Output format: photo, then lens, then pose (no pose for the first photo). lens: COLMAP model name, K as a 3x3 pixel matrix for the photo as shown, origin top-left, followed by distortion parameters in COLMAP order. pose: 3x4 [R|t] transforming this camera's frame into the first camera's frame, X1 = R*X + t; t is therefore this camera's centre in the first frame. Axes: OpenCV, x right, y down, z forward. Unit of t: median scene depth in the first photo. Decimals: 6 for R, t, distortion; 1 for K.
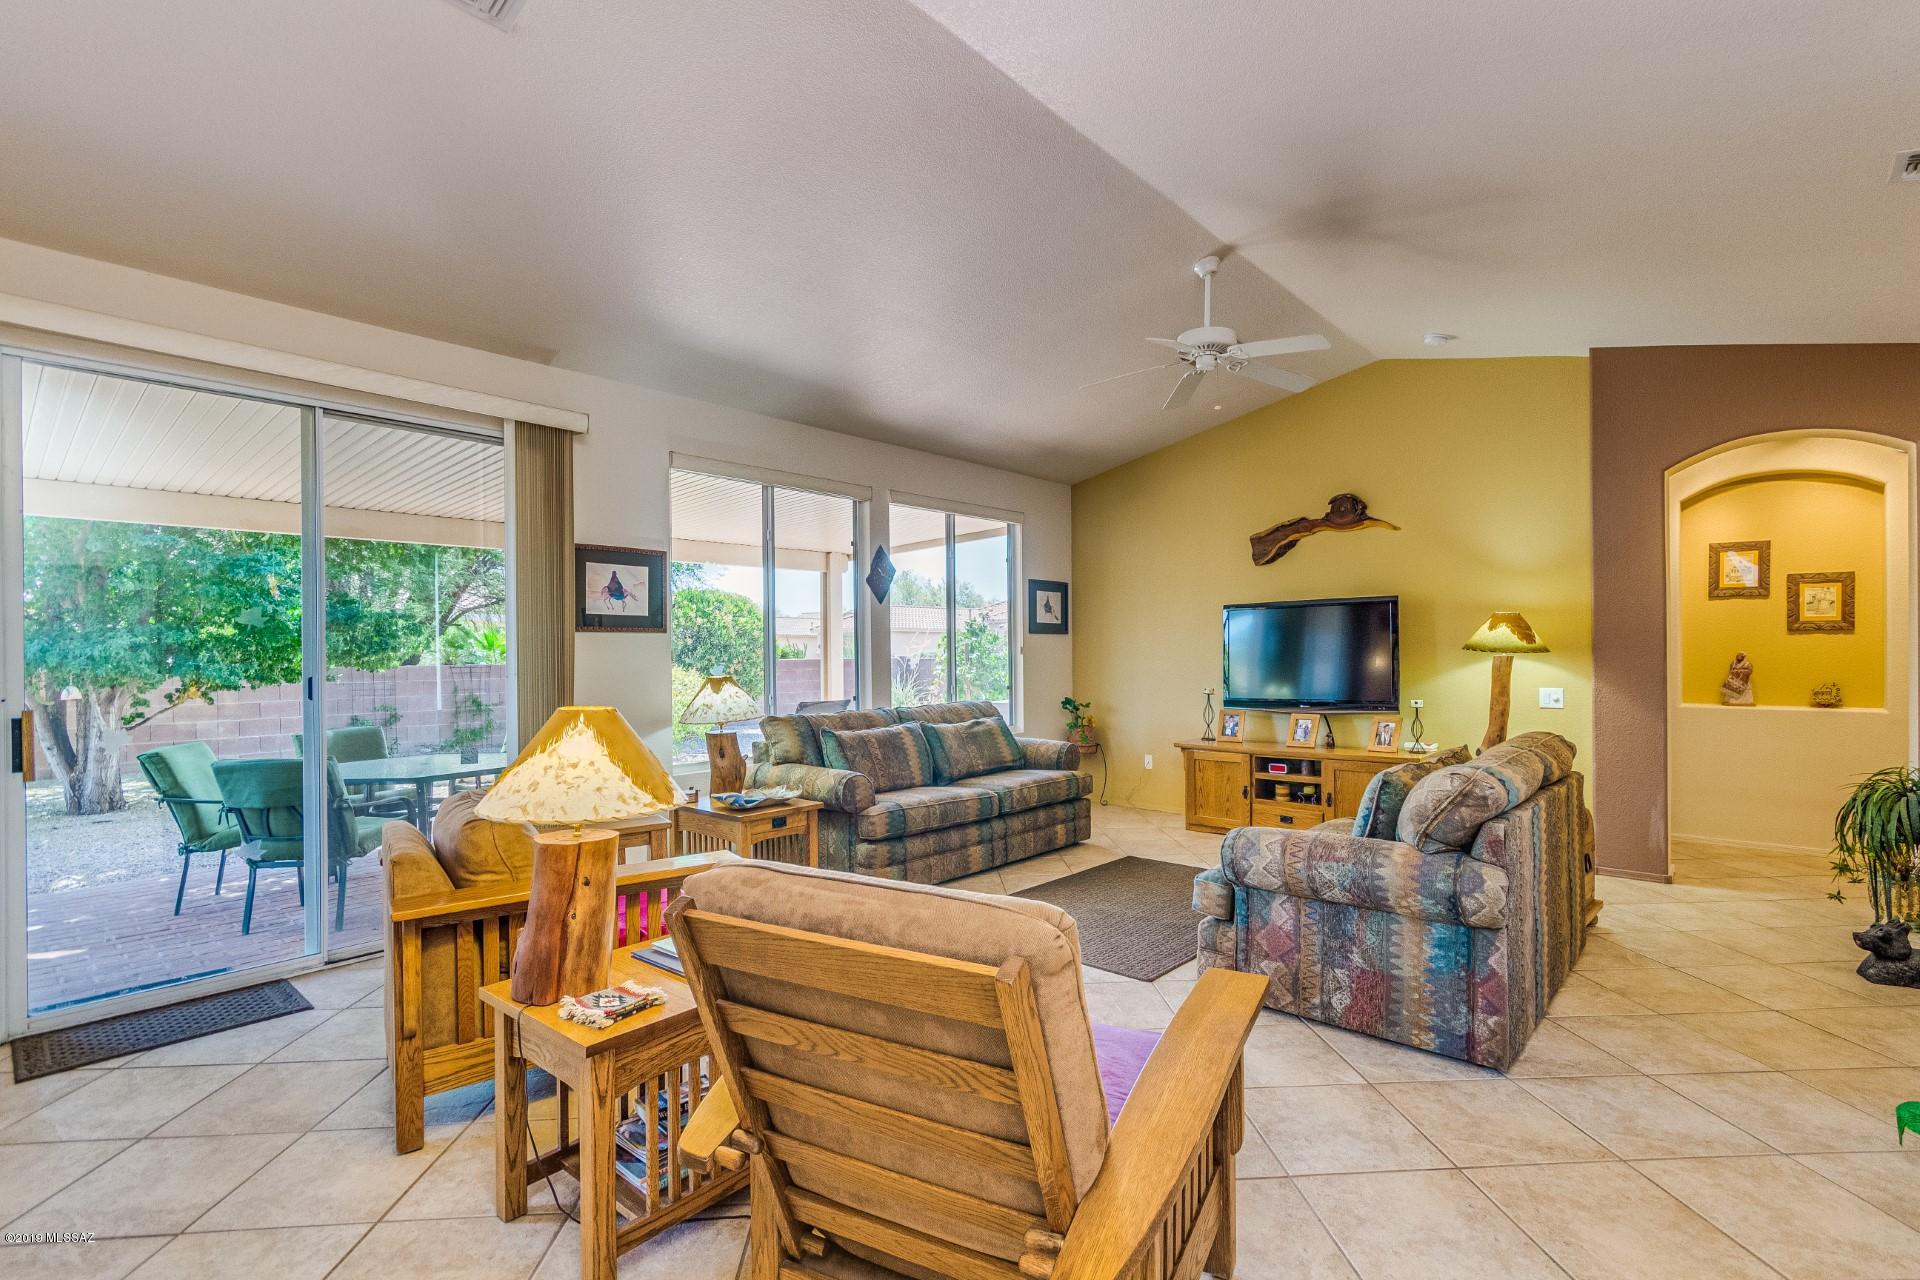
lens RADIAL K [[891.2, 0, 961.6], [0, 891.2, 643.5], [0, 0, 1]] dist [-0.000714, -0.000414]
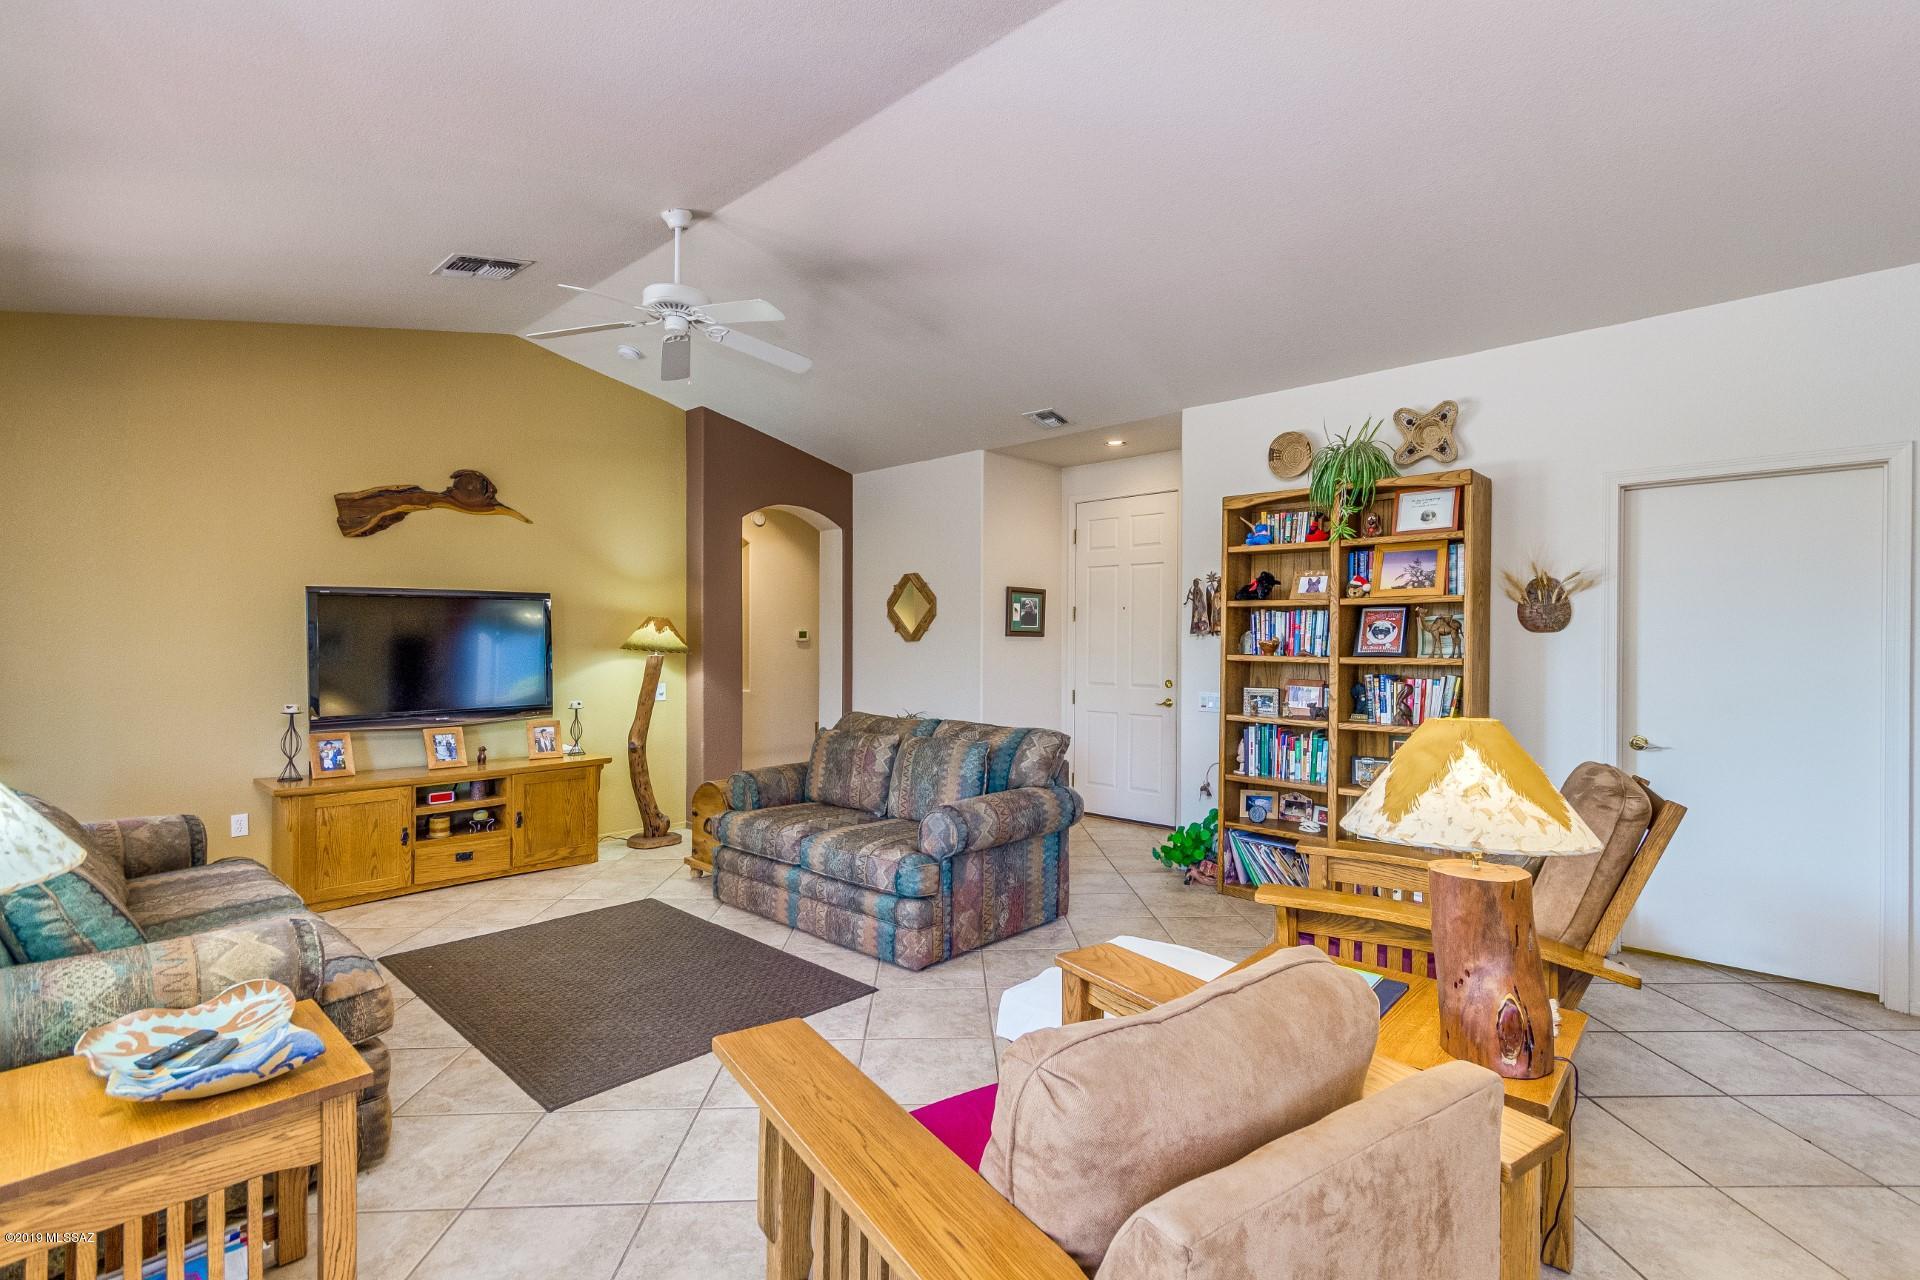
lens RADIAL K [[891.2, 0, 974.1], [0, 891.2, 642.9], [0, 0, 1]] dist [-0.000714, -0.000414]
pose [[0.013139, 0.006391, 0.999893, -0.186591], [-0.008782, 0.999942, -0.006276, 0.000574], [-0.999875, -0.008698, 0.013195, 0.214887]]
